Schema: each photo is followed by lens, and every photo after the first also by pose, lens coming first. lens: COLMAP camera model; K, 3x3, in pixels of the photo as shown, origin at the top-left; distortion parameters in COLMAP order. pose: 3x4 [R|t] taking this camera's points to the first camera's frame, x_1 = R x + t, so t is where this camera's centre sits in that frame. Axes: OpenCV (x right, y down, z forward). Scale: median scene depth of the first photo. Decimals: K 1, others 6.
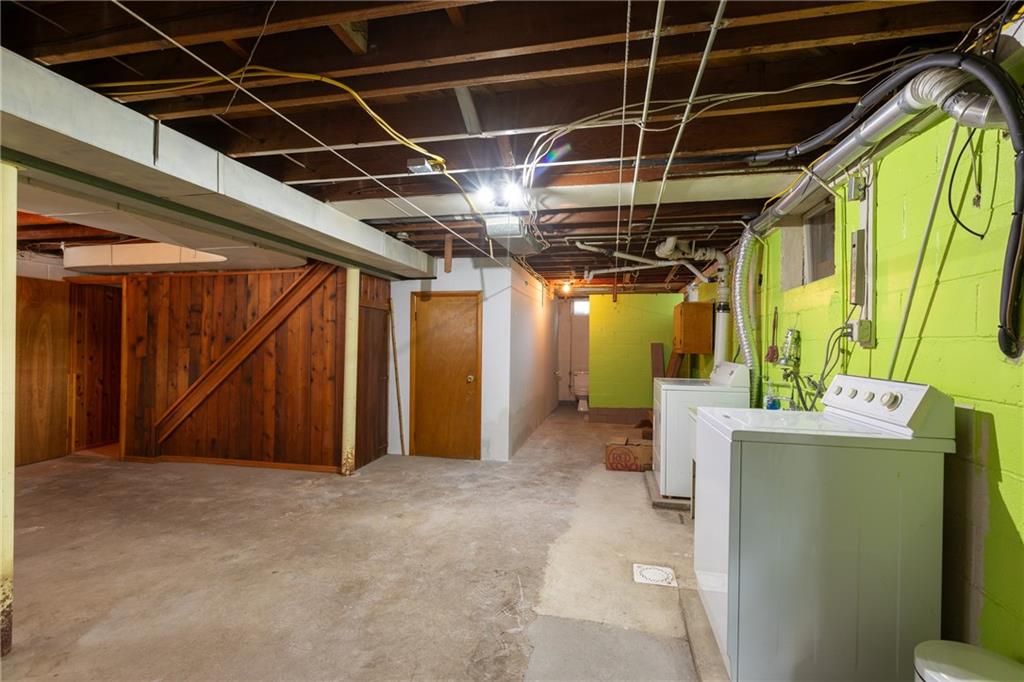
lens RADIAL K [[457.7, 0, 513.5], [0, 457.7, 342.1], [0, 0, 1]] dist [-0.001078, -0.000737]
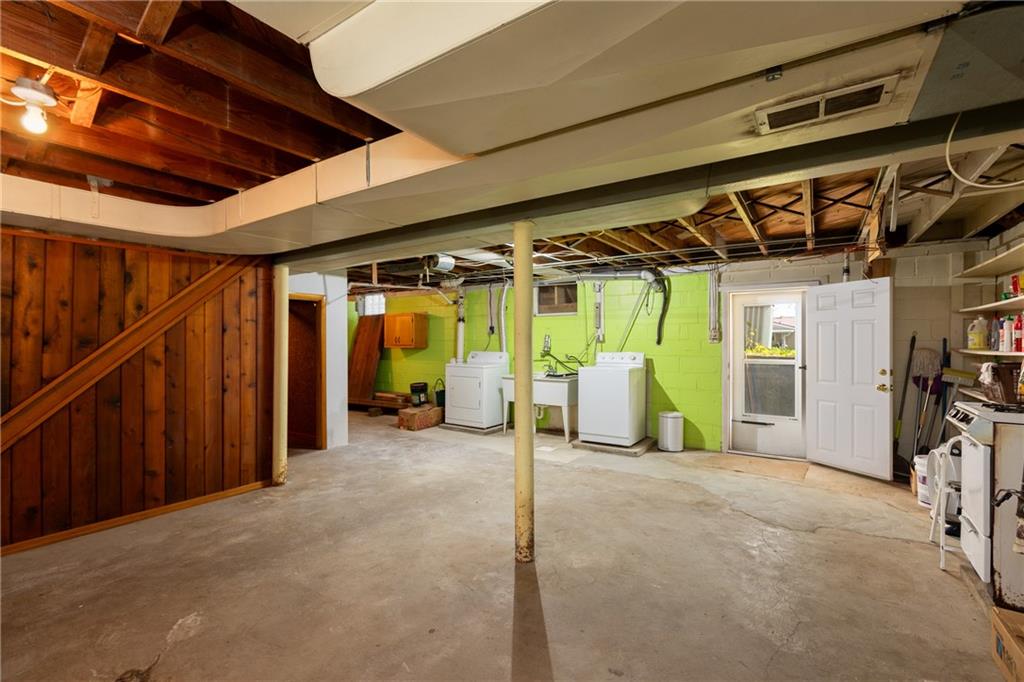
lens RADIAL K [[457.7, 0, 511.2], [0, 457.7, 340.4], [0, 0, 1]] dist [-0.001078, -0.000737]
pose [[0.379307, -0.008588, 0.925231, -1.096902], [0.001485, 0.999961, 0.008673, -0.015512], [-0.925270, -0.001916, 0.379305, 0.206988]]
